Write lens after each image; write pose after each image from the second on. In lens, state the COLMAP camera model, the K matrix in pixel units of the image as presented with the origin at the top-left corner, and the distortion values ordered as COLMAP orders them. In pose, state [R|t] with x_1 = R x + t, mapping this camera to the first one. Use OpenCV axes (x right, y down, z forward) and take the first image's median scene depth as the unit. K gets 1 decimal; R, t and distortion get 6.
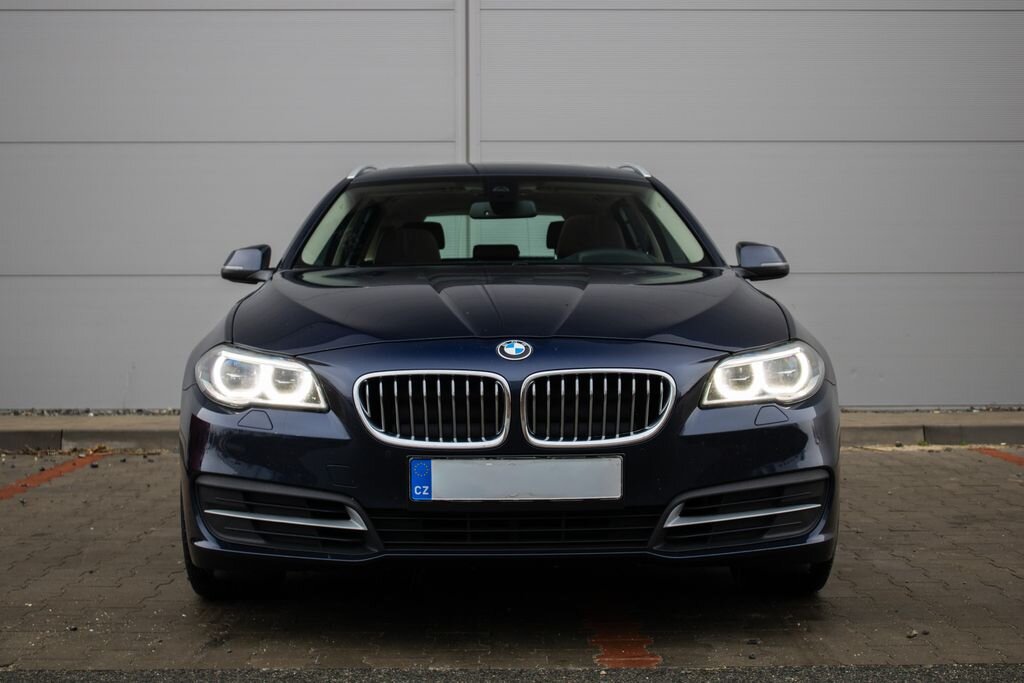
lens RADIAL K [[1645.5, 0, 514.3], [0, 1645.5, 341.1], [0, 0, 1]] dist [-0.154822, 0.000000]
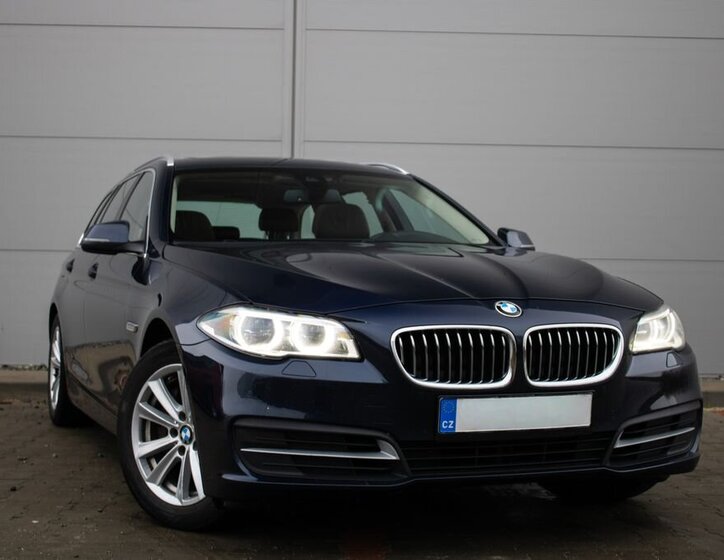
lens RADIAL K [[1345.5, 0, 359.9], [0, 1345.5, 282.6], [0, 0, 1]] dist [-0.169814, 0.000000]
pose [[0.942881, 0.008881, 0.333010, -0.435010], [-0.001036, 0.999718, -0.023727, 0.009616], [-0.333127, 0.022026, 0.942625, 0.085622]]
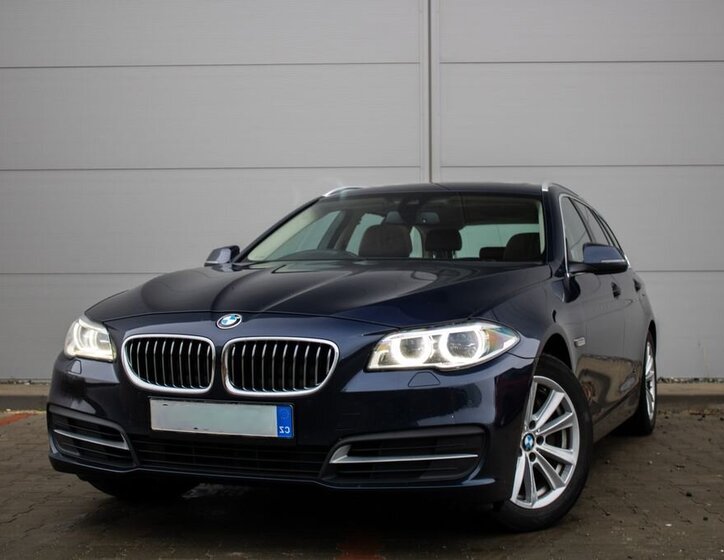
lens RADIAL K [[1256.5, 0, 362.5], [0, 1256.5, 277.9], [0, 0, 1]] dist [-0.179305, 0.000000]
pose [[0.924289, 0.008284, -0.381604, 0.477304], [-0.023285, 0.999126, -0.034710, 0.003049], [0.380983, 0.040967, 0.923674, 0.106472]]
